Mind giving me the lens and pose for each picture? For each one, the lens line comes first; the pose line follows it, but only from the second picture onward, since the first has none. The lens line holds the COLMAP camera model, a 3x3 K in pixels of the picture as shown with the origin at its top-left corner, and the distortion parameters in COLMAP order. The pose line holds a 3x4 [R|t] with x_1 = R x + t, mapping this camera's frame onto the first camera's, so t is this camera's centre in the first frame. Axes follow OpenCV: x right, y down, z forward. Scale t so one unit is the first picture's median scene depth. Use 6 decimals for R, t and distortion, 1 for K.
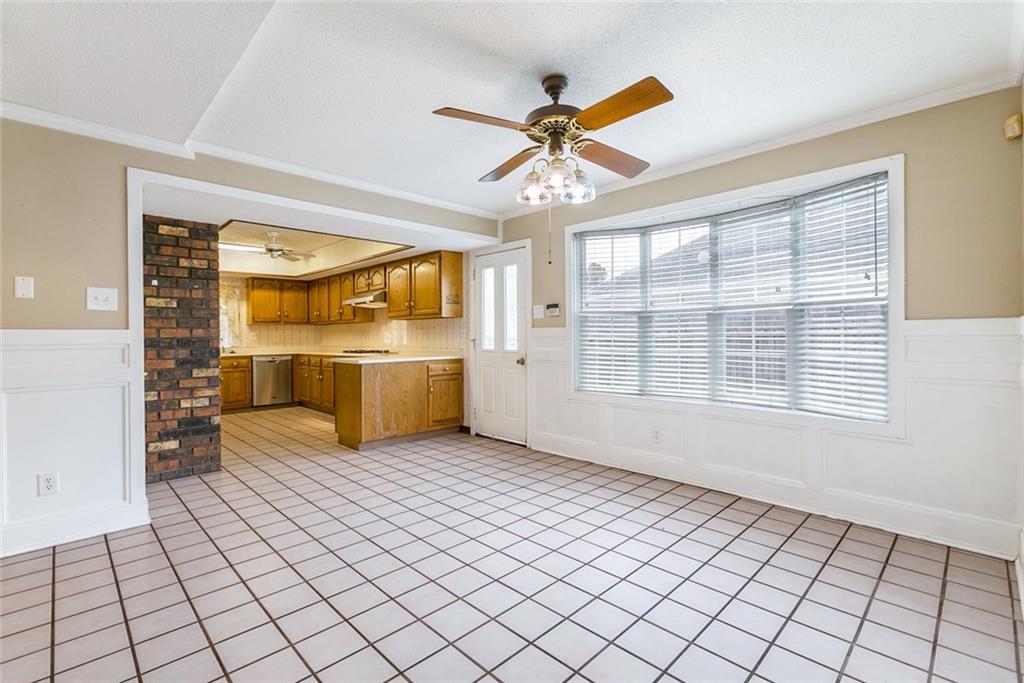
lens RADIAL K [[461.3, 0, 515.4], [0, 461.3, 335.5], [0, 0, 1]] dist [-0.026167, 0.017344]
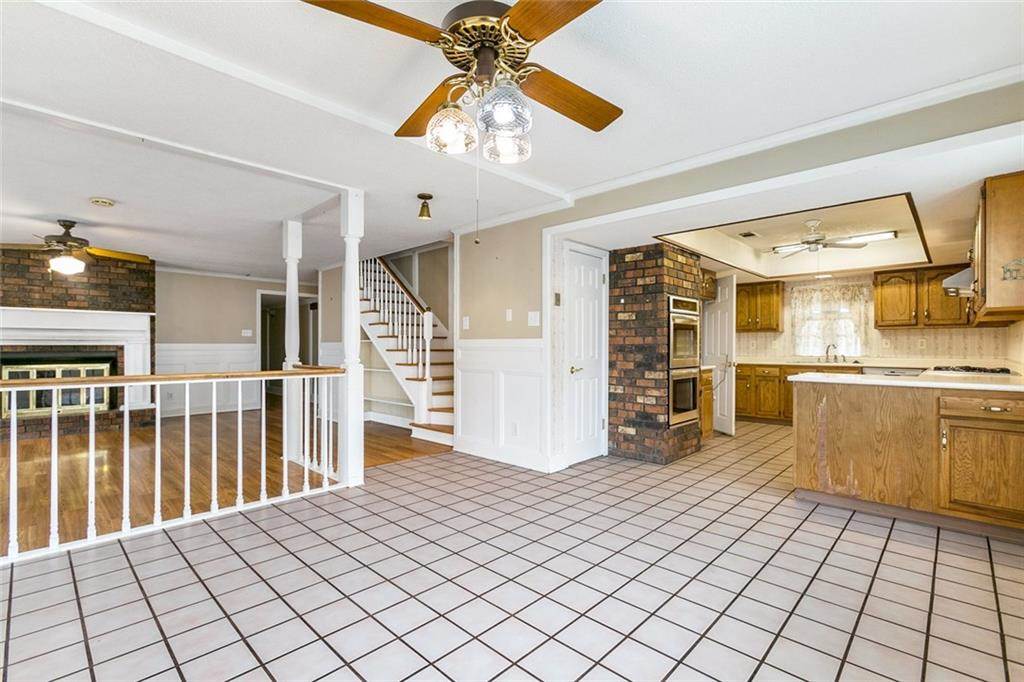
lens RADIAL K [[466.5, 0, 508.3], [0, 466.5, 346.8], [0, 0, 1]] dist [-0.001115, 0.000592]
pose [[0.021372, 0.010438, -0.999717, 0.472030], [-0.001291, 0.999945, 0.010413, -0.001102], [0.999771, 0.001068, 0.021384, 0.606127]]
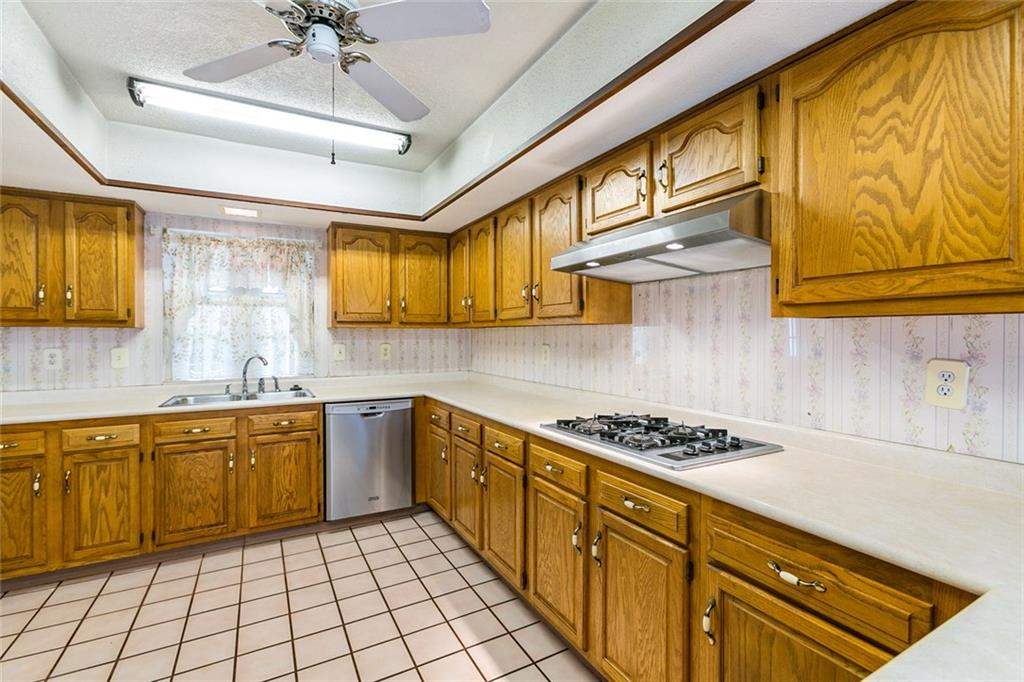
lens RADIAL K [[461.3, 0, 515.4], [0, 461.3, 335.0], [0, 0, 1]] dist [-0.026167, 0.017344]
pose [[0.962549, 0.008648, -0.270970, -0.526030], [-0.007440, 0.999957, 0.005486, -0.039233], [0.271006, -0.003264, 0.962572, 1.156516]]
